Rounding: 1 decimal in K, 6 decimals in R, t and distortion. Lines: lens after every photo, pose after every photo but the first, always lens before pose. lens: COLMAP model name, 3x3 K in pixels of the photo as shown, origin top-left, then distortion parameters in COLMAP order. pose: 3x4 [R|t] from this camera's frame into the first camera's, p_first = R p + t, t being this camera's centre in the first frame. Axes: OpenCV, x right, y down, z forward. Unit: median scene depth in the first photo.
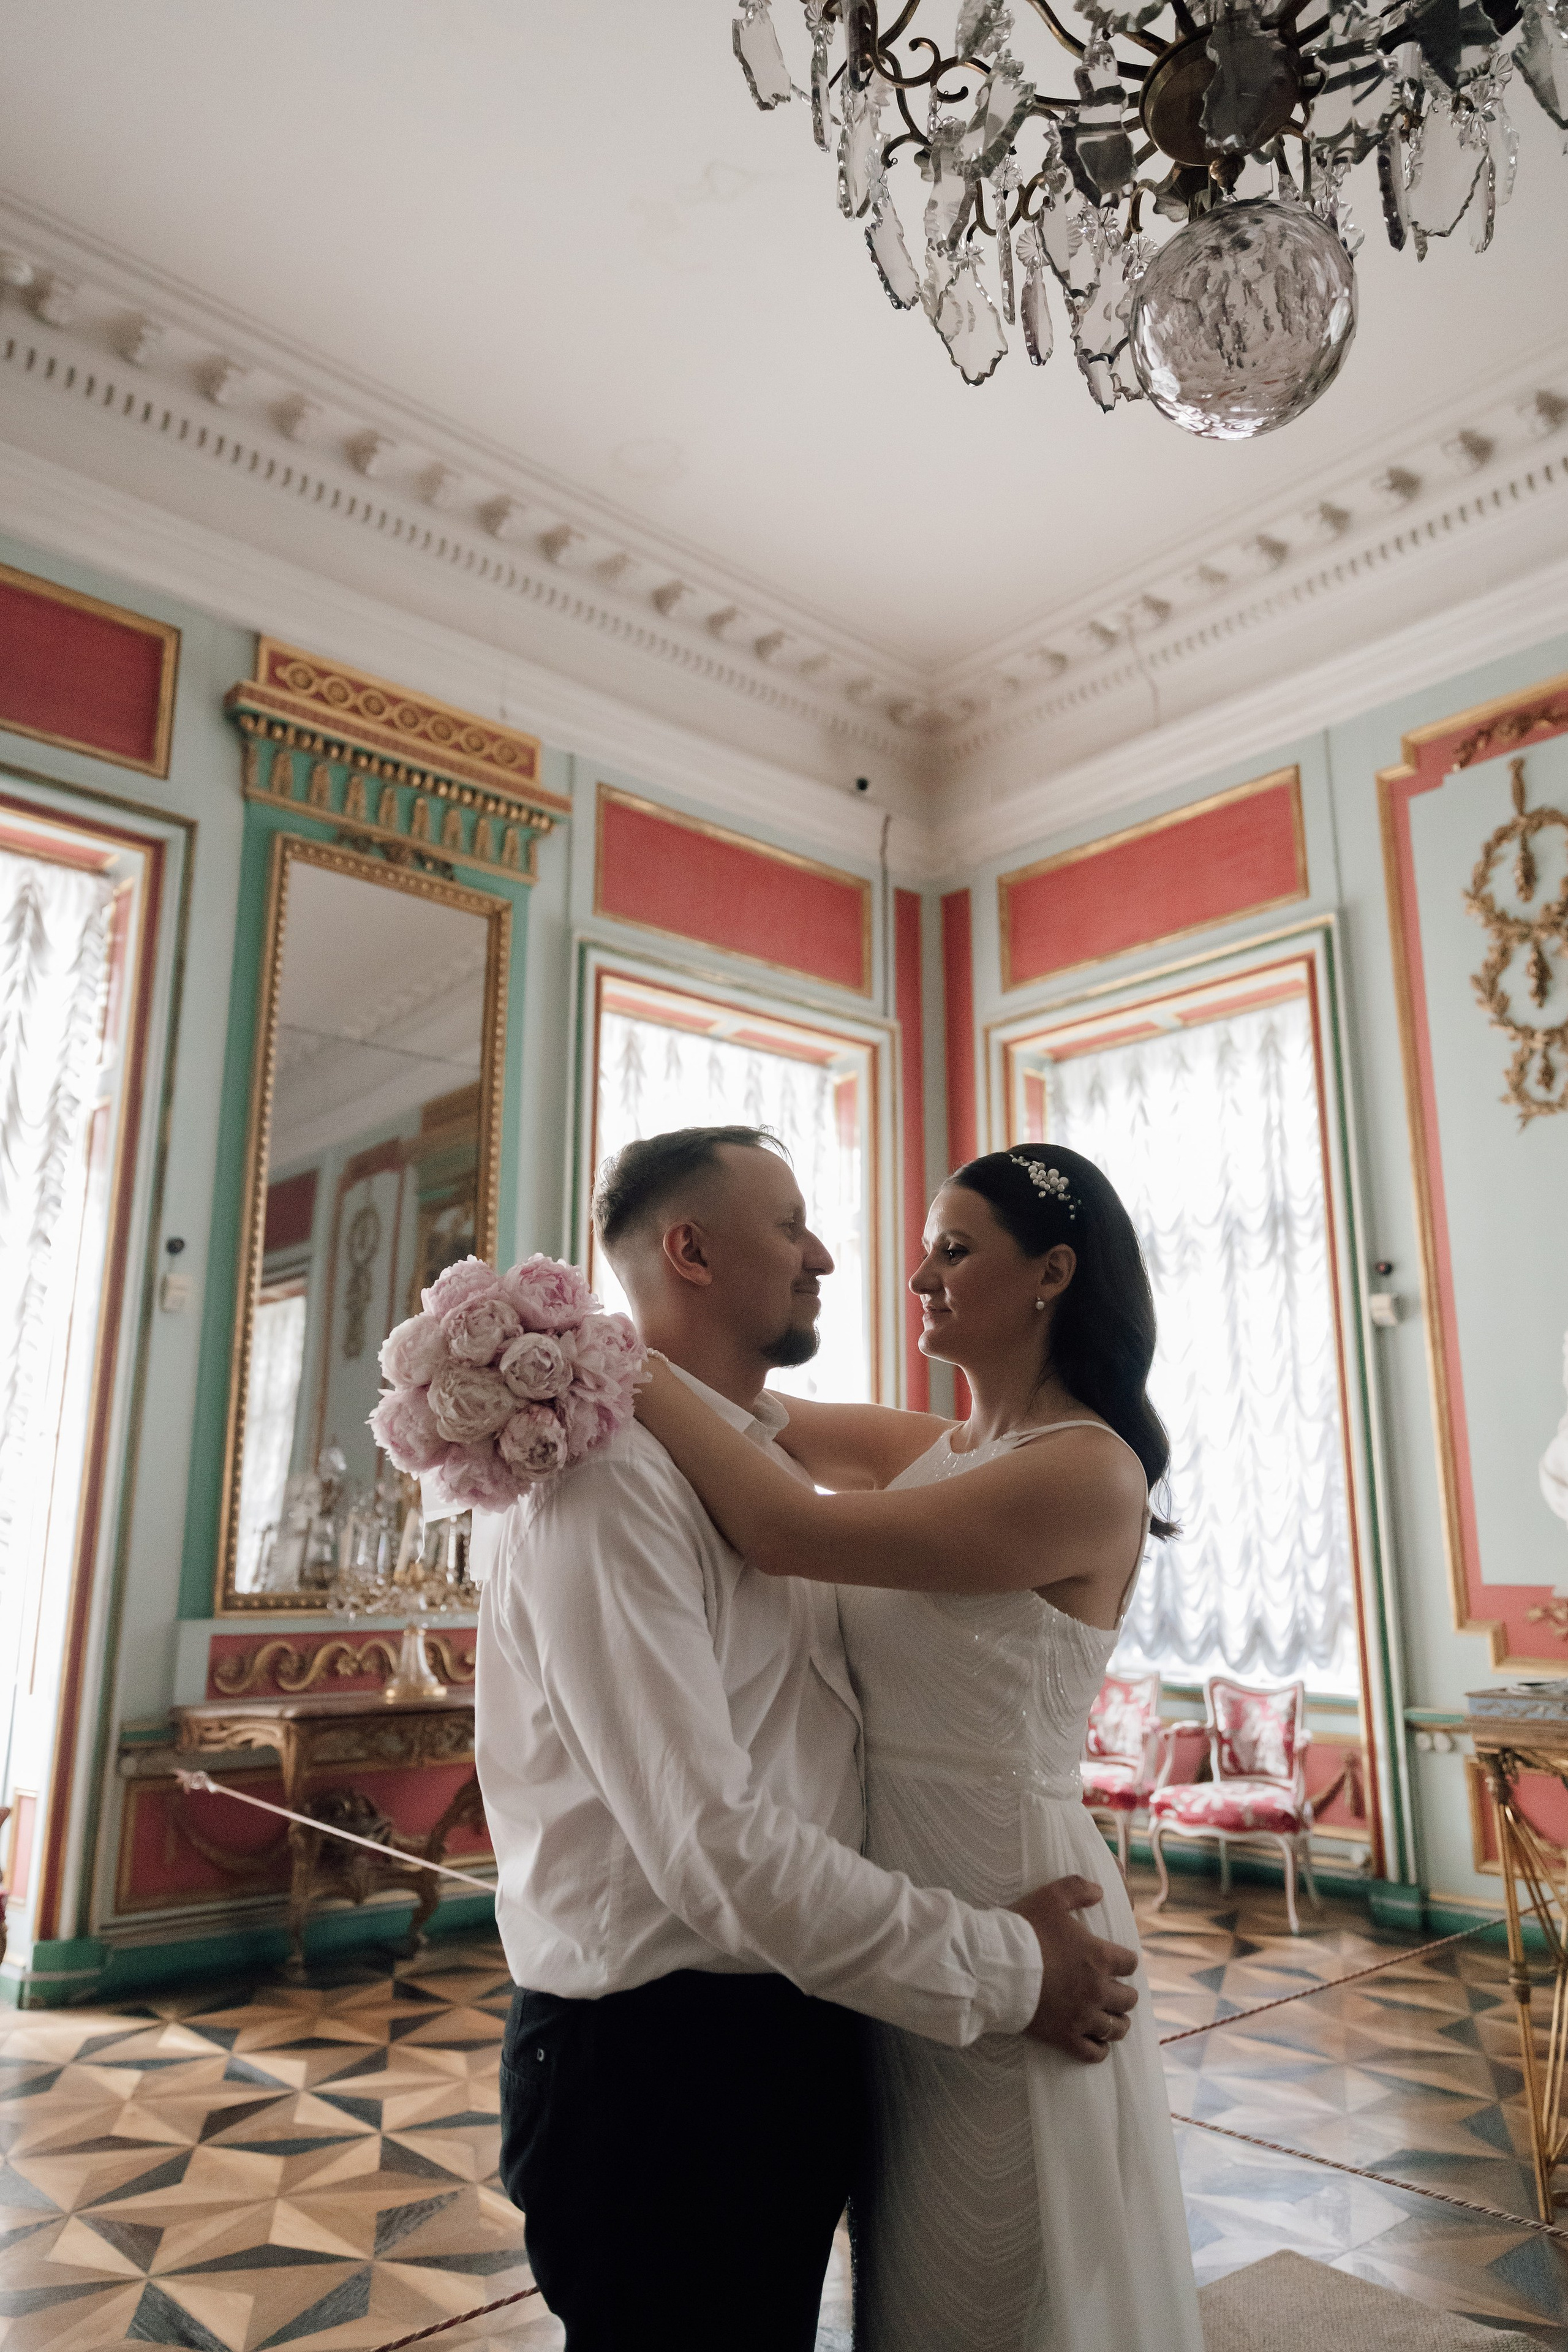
lens RADIAL K [[1639.4, 0, 785.8], [0, 1639.4, 1159.9], [0, 0, 1]] dist [0.010140, -0.017519]
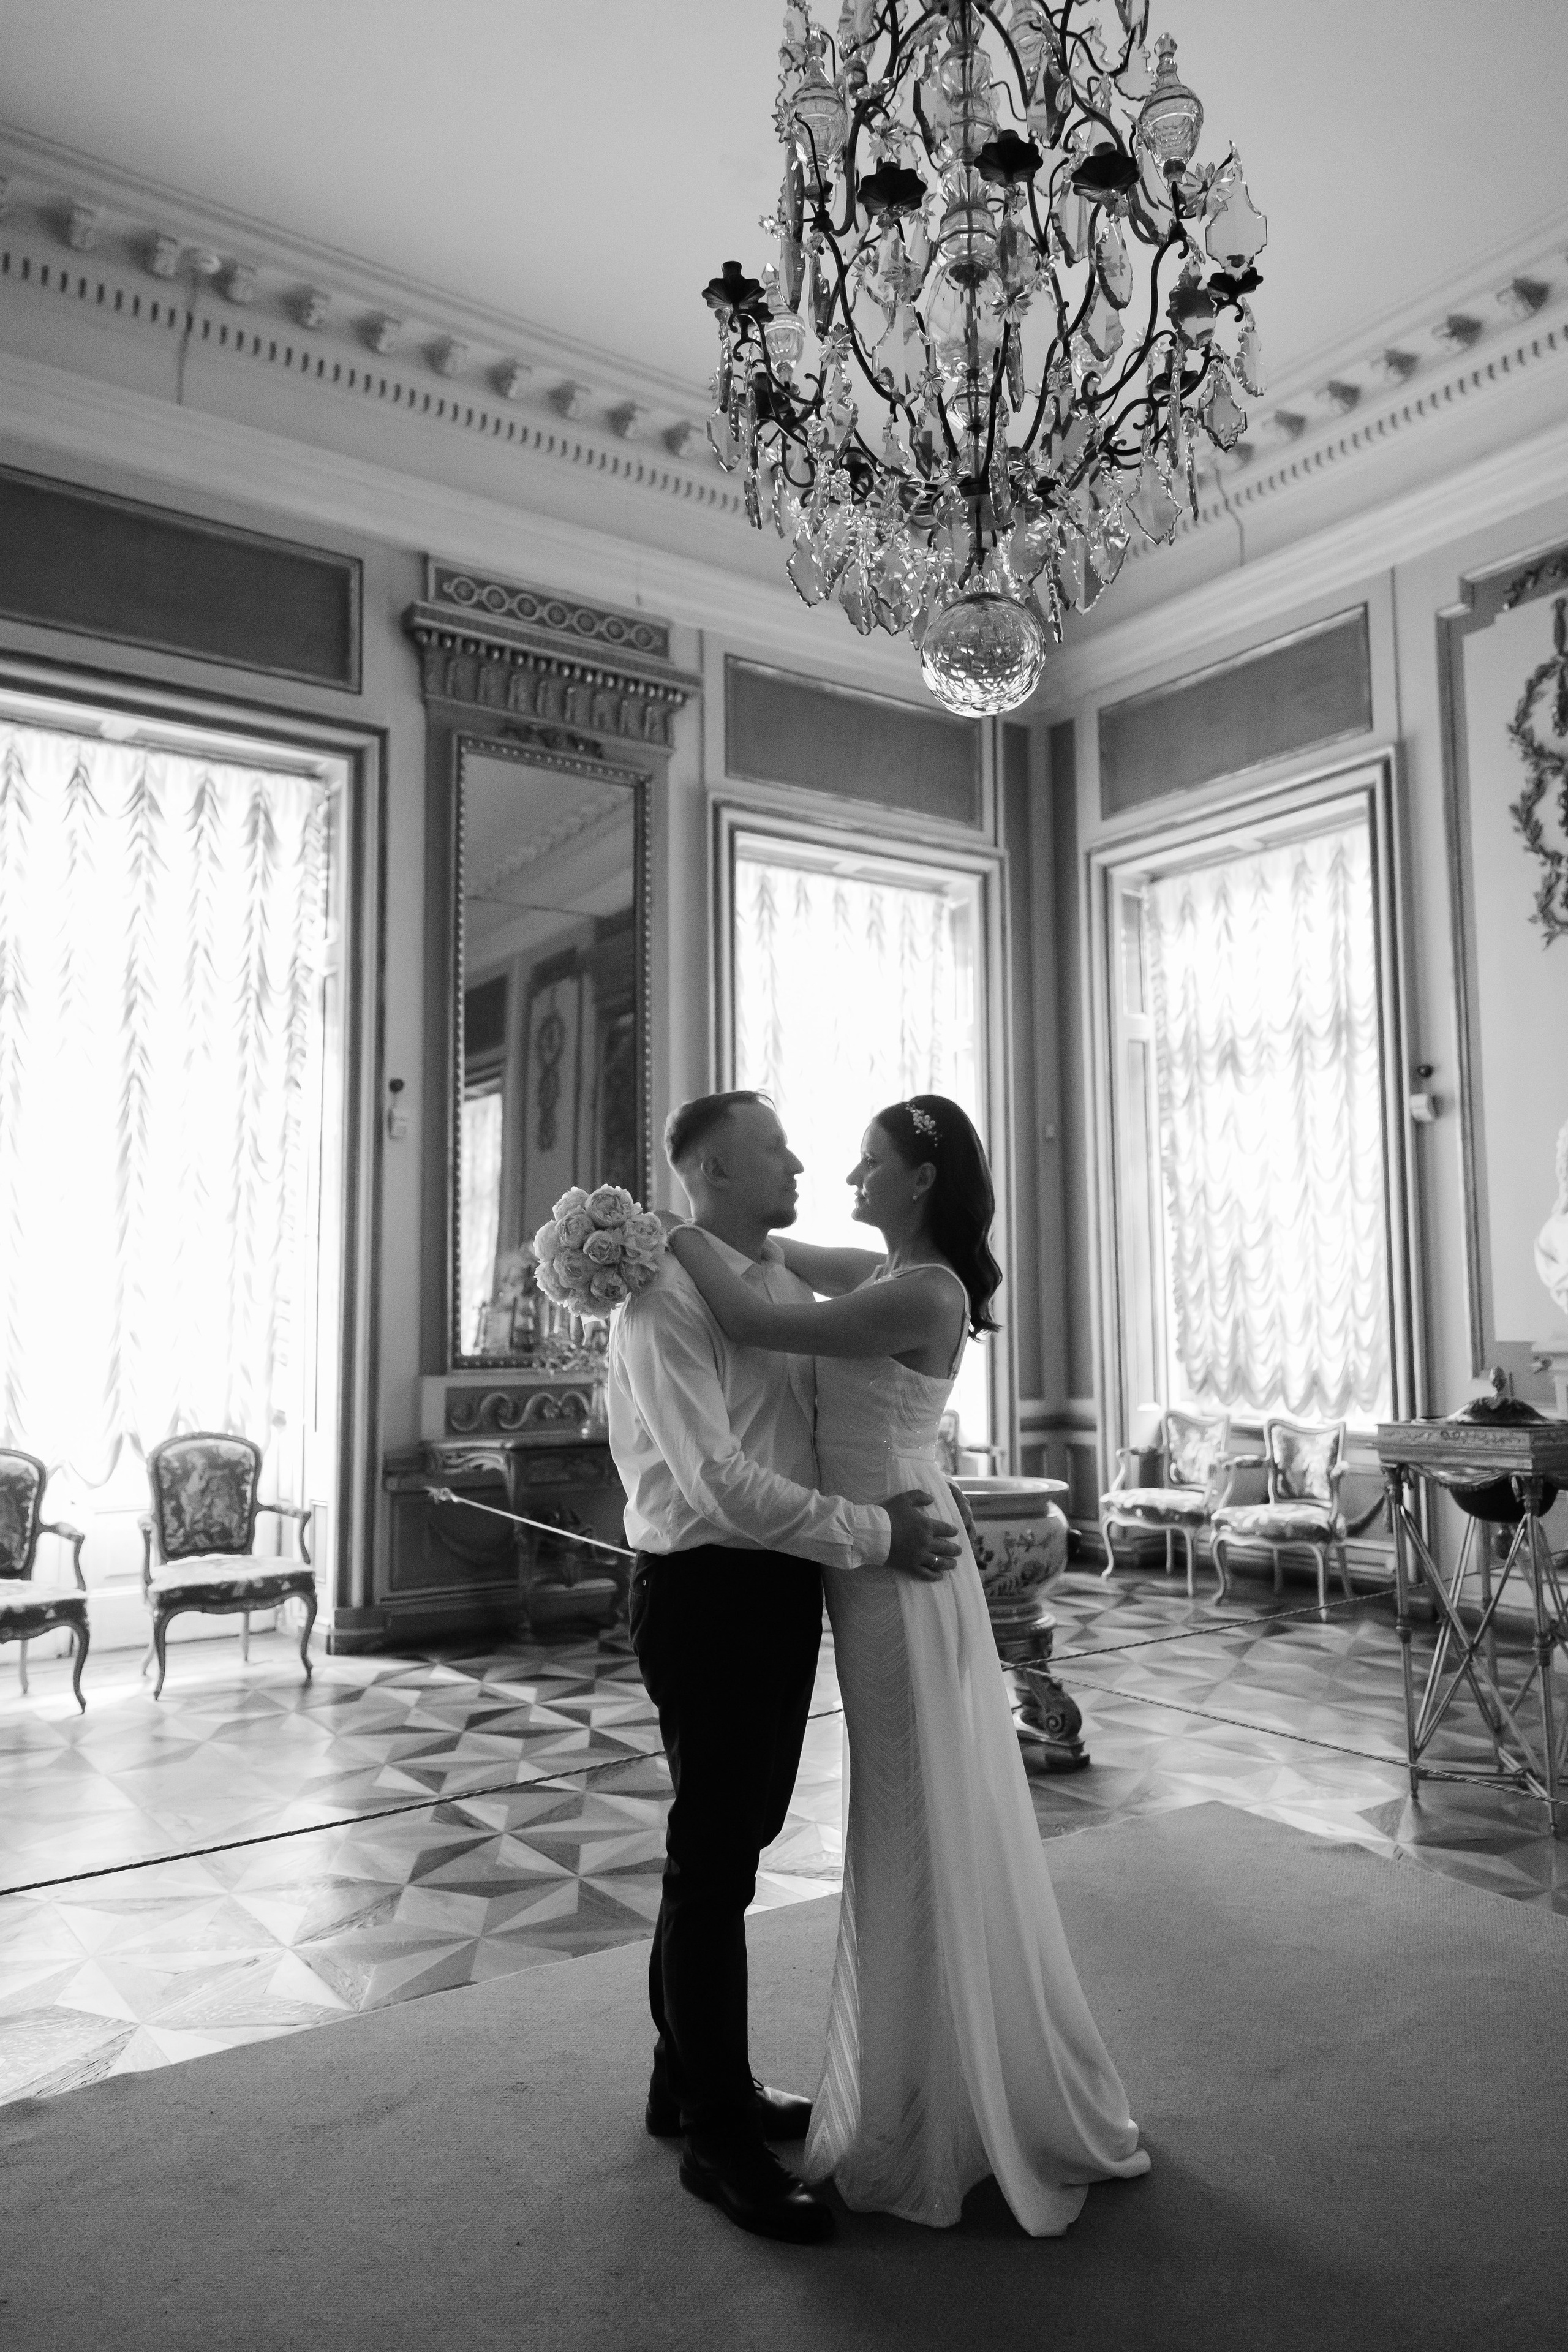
lens RADIAL K [[1639.4, 0, 789.8], [0, 1639.4, 1180.9], [0, 0, 1]] dist [0.010140, -0.017519]
pose [[0.993639, -0.018580, -0.111072, 0.054706], [0.035504, 0.987682, 0.152393, -0.049201], [0.106872, -0.155367, 0.982059, -0.179724]]
